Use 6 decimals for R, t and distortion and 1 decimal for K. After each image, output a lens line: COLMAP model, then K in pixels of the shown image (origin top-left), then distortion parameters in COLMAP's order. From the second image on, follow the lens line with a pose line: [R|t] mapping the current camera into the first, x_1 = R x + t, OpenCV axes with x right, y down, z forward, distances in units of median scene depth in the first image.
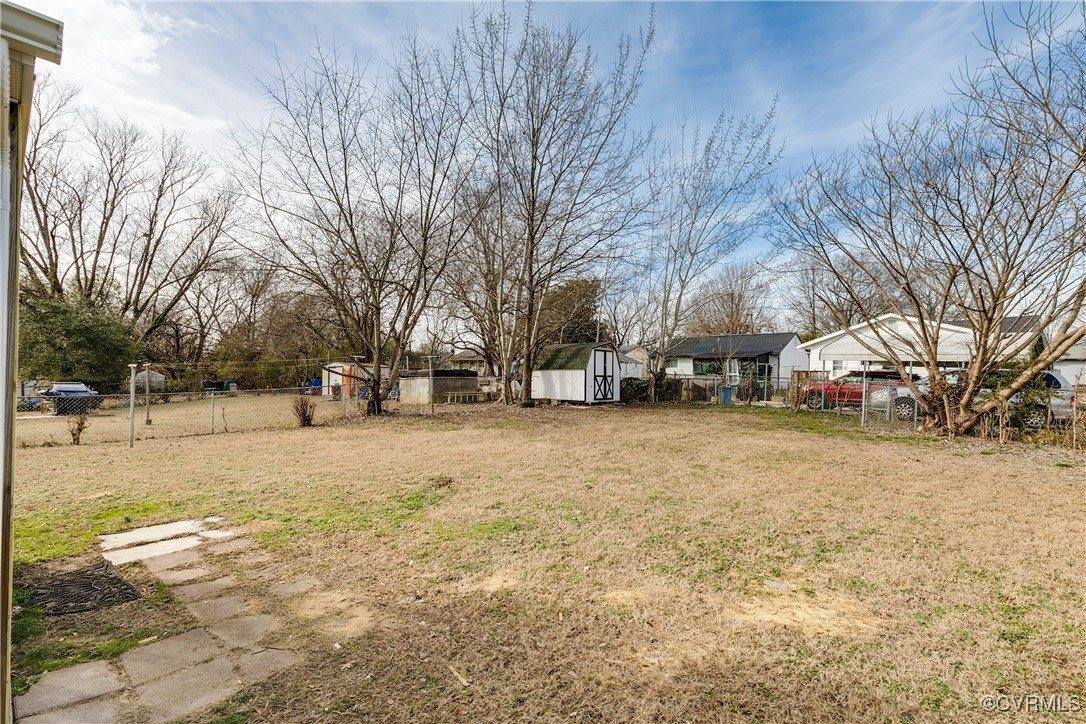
lens RADIAL K [[500.5, 0, 544.0], [0, 500.5, 365.9], [0, 0, 1]] dist [0.012052, -0.000720]
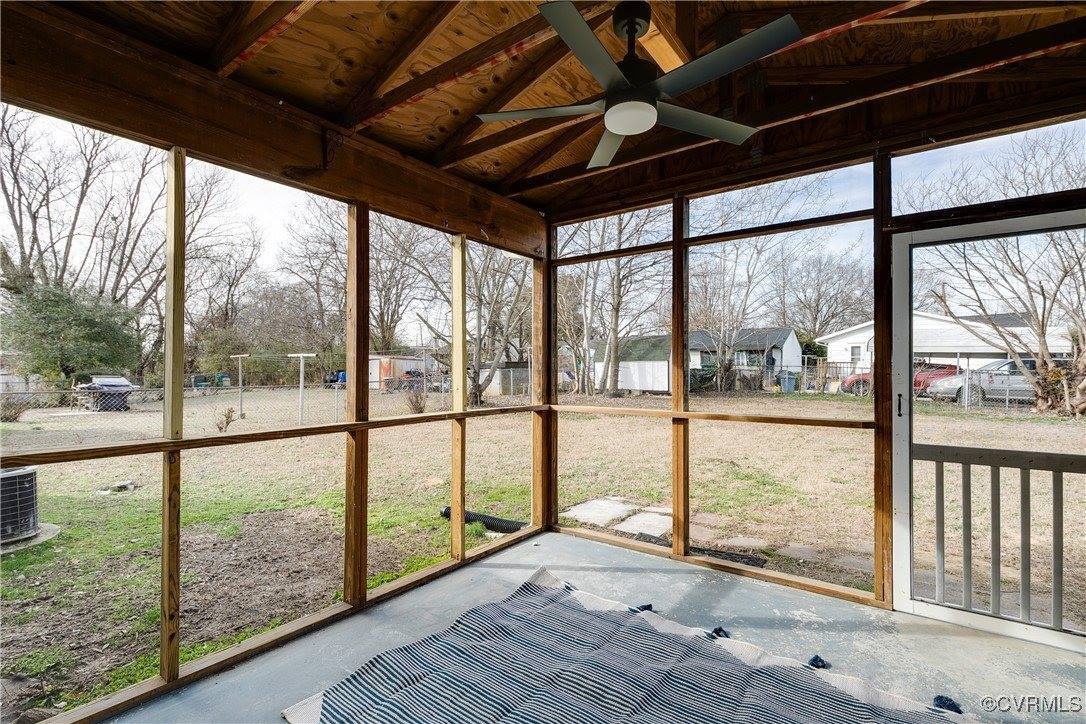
lens RADIAL K [[500.5, 0, 537.1], [0, 500.5, 359.2], [0, 0, 1]] dist [0.012052, -0.000720]
pose [[0.994187, -0.001495, 0.107655, -0.294597], [0.001585, 0.999998, -0.000747, 0.003943], [-0.107654, 0.000913, 0.994188, -0.009303]]
